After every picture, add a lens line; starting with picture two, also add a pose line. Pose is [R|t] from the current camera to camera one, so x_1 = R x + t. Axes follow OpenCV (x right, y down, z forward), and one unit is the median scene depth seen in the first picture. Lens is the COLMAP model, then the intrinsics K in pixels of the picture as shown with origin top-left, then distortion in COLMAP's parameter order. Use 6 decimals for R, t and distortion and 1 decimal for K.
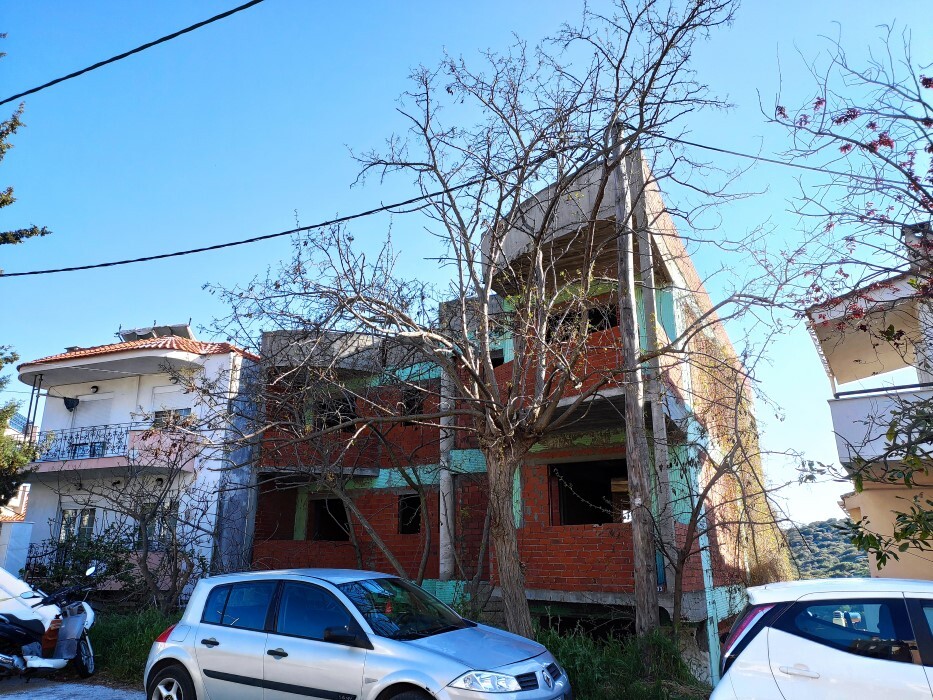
lens RADIAL K [[722.0, 0, 466.5], [0, 722.0, 350.0], [0, 0, 1]] dist [0.035484, -0.000301]
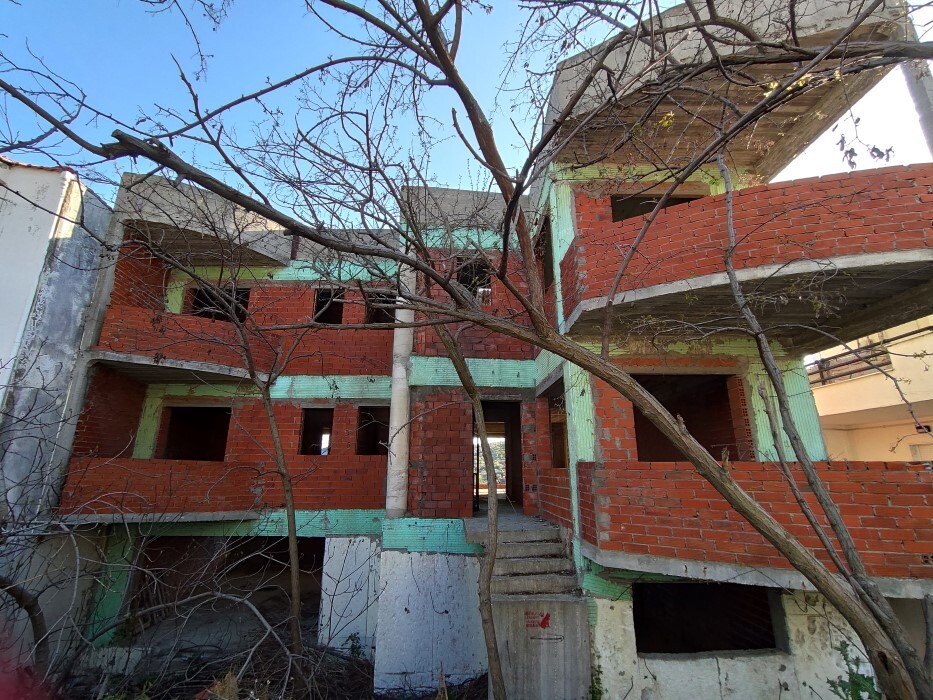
lens RADIAL K [[424.0, 0, 466.5], [0, 424.0, 350.0], [0, 0, 1]] dist [-0.000975, 0.000483]
pose [[0.865843, 0.140794, 0.480096, -0.199493], [-0.147780, 0.988742, -0.023443, 0.134700], [-0.477992, -0.050651, 0.876902, 0.554541]]
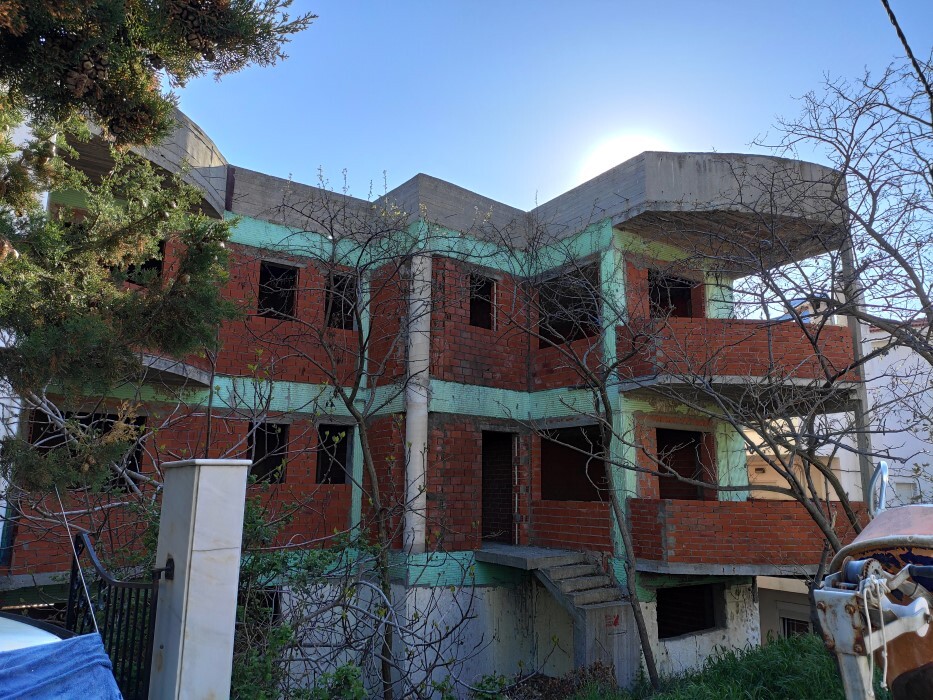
lens RADIAL K [[677.3, 0, 466.5], [0, 677.3, 350.0], [0, 0, 1]] dist [0.068360, -0.001481]
pose [[0.426622, 0.187066, 0.884873, -0.634086], [-0.265953, 0.961068, -0.074950, 0.153684], [-0.864444, -0.203360, 0.459763, 0.658834]]
